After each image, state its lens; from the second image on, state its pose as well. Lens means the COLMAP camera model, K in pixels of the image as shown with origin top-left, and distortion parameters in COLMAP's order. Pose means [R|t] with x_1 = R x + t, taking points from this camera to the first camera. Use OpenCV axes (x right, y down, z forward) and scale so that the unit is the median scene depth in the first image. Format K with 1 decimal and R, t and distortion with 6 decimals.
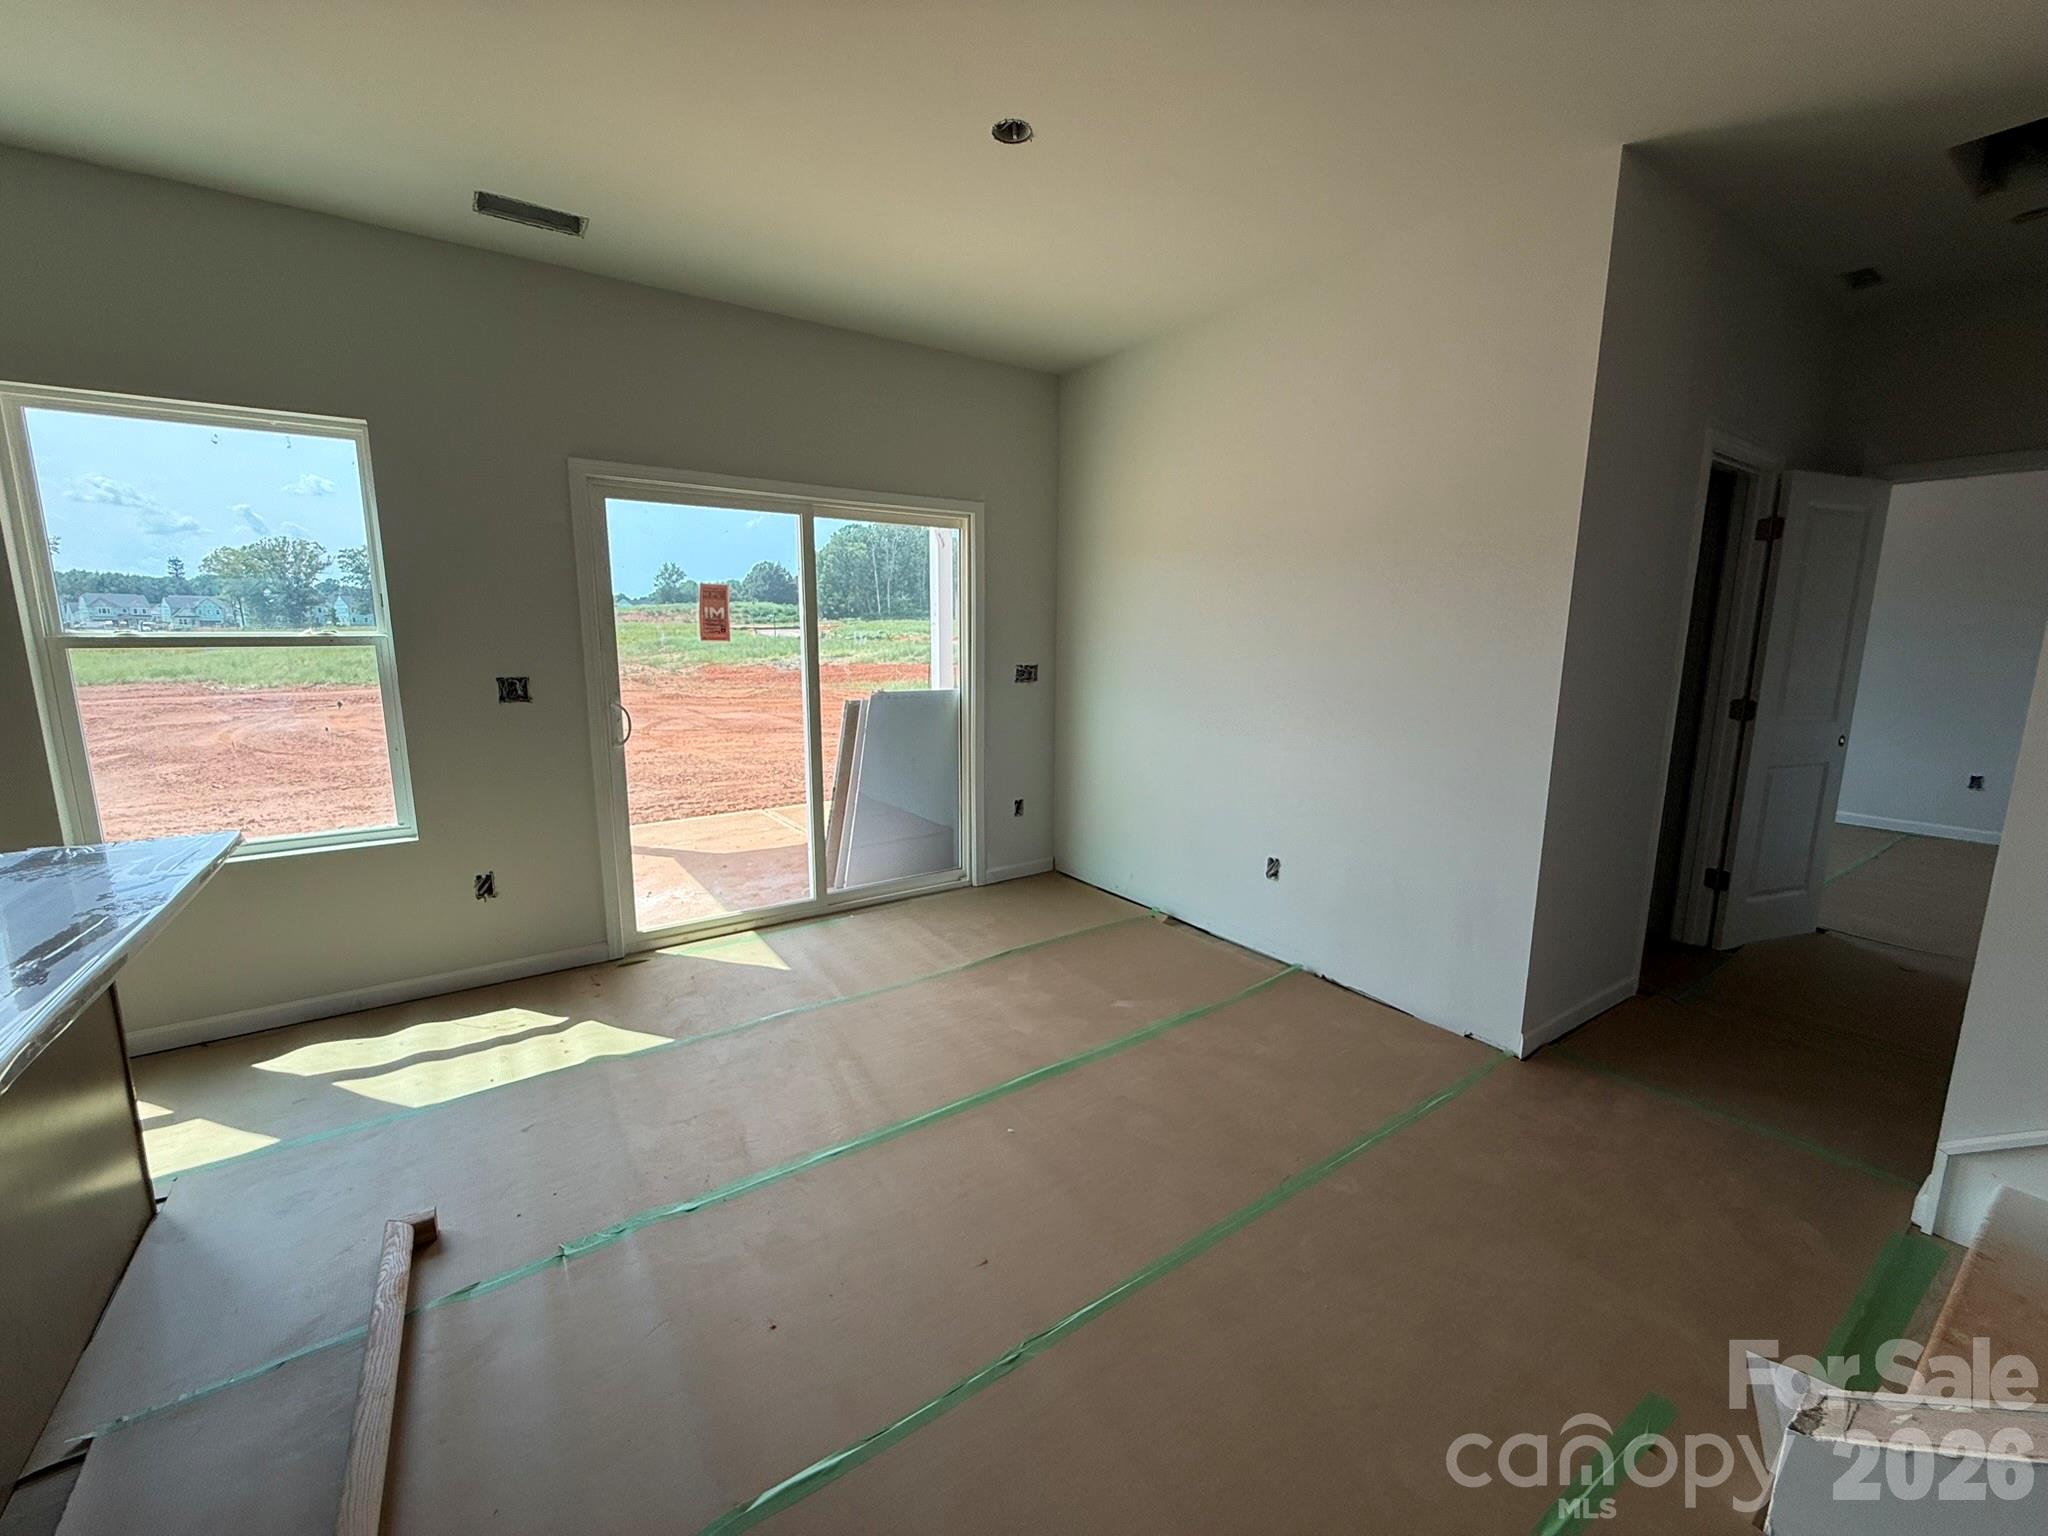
lens RADIAL K [[816.3, 0, 1018.4], [0, 816.3, 760.9], [0, 0, 1]] dist [0.000569, 0.000092]
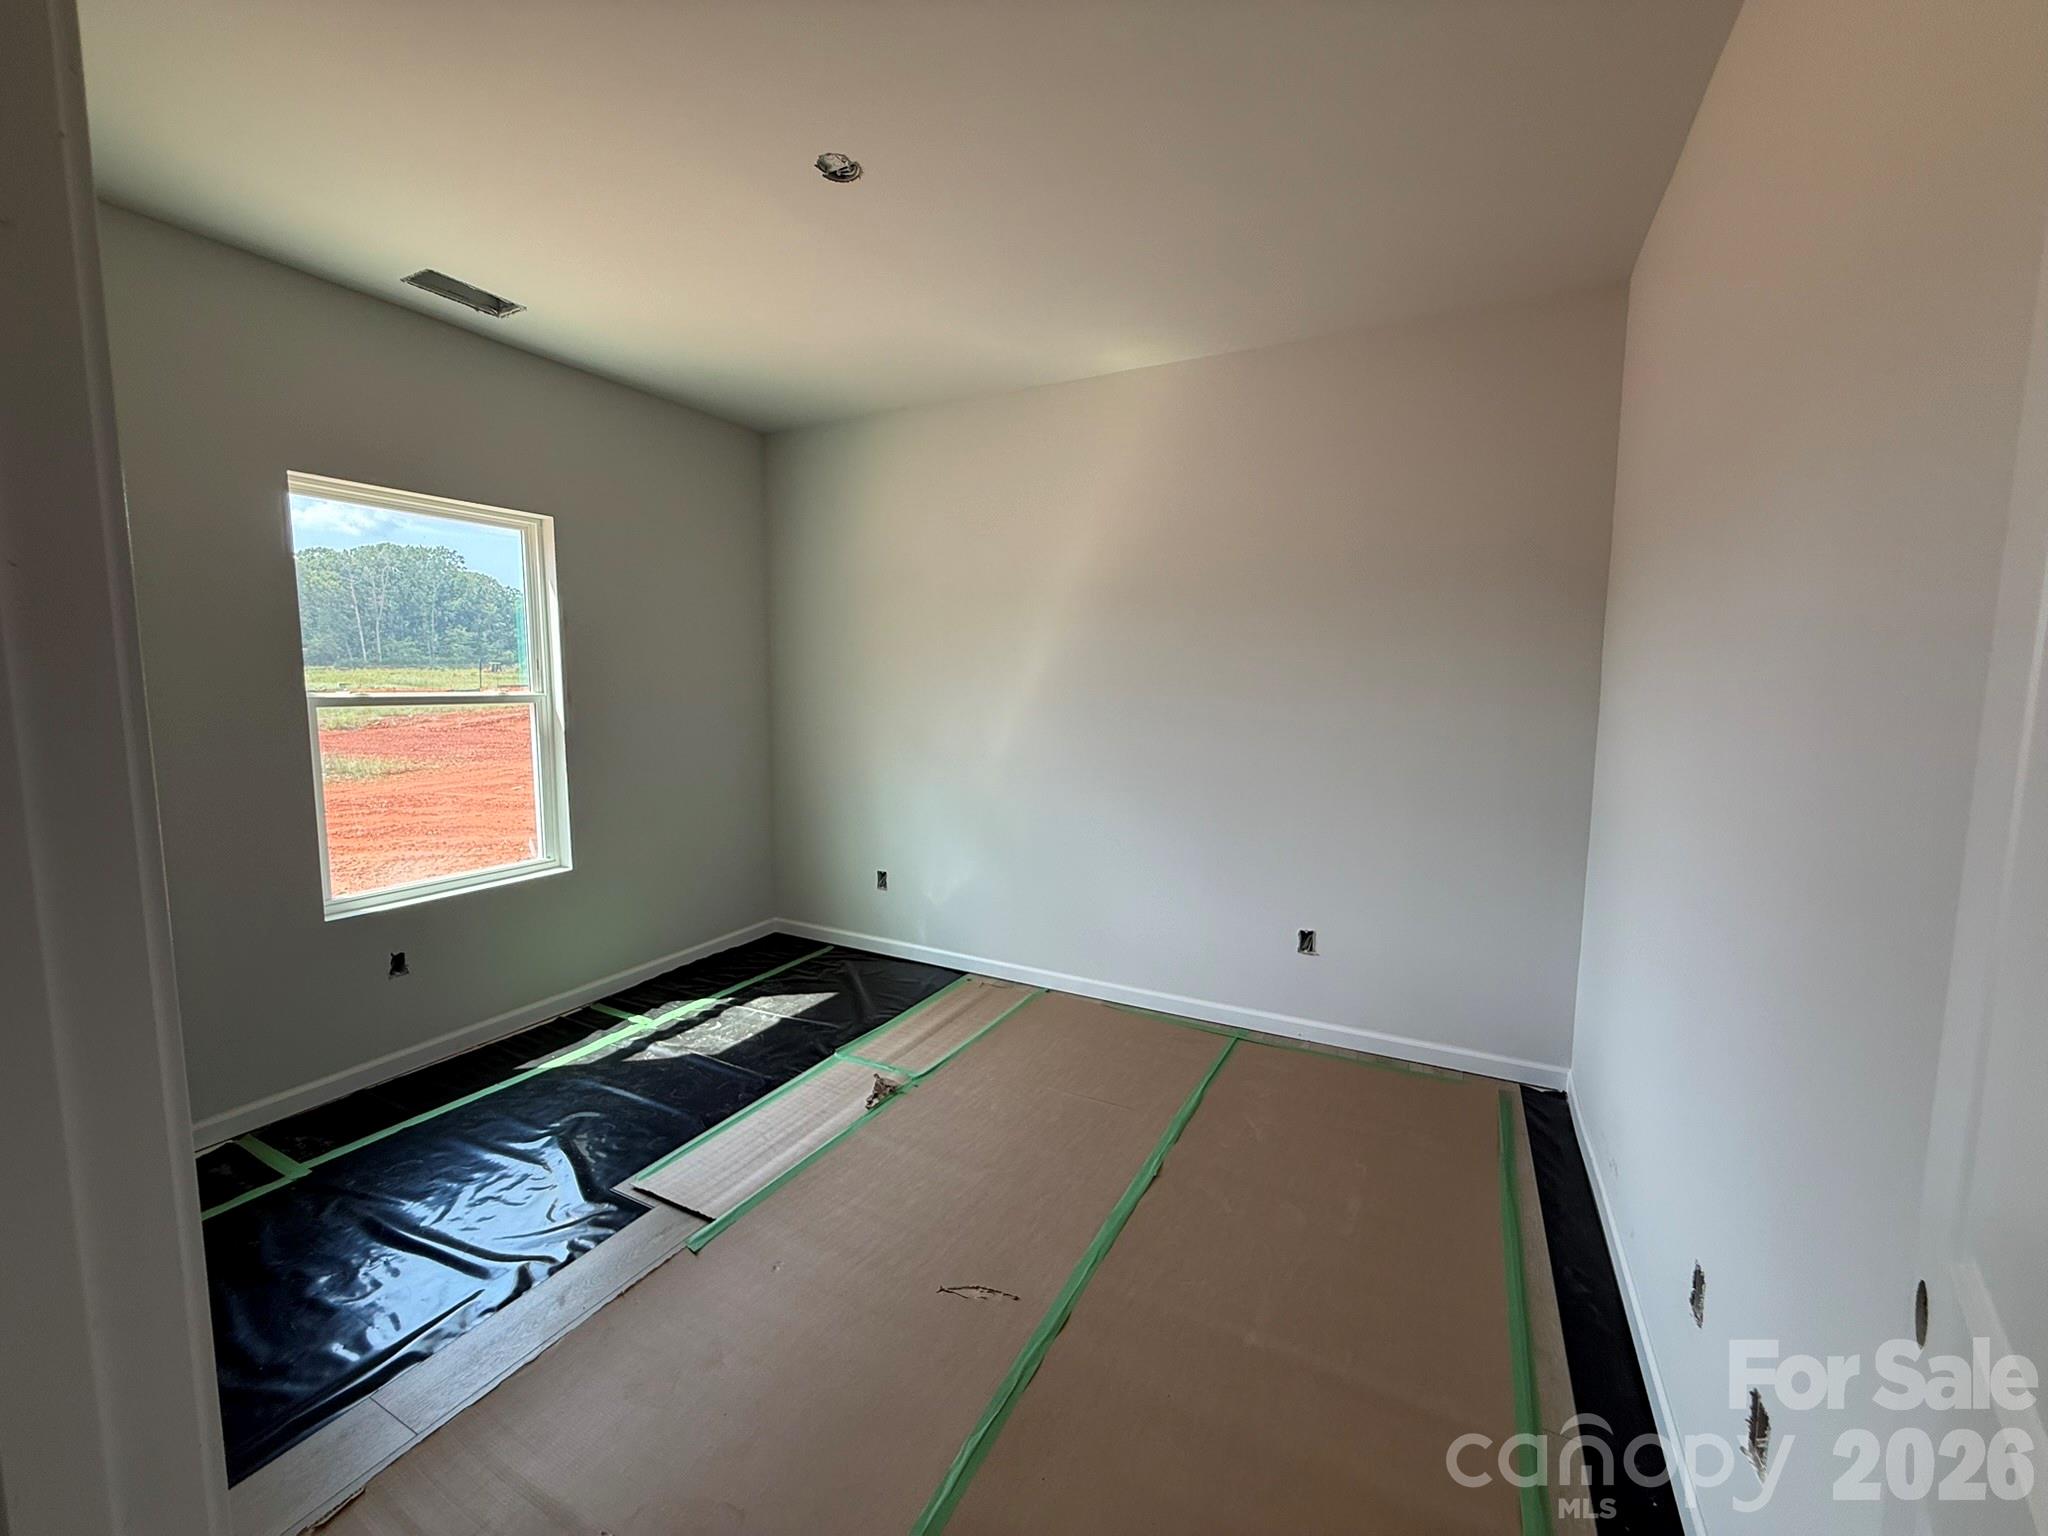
lens RADIAL K [[816.3, 0, 1018.4], [0, 816.3, 760.9], [0, 0, 1]] dist [0.000569, 0.000092]
pose [[0.888434, -0.046258, 0.456669, -0.726443], [0.075031, 0.996162, -0.045065, 0.043016], [-0.452831, 0.074302, 0.888495, -0.320093]]
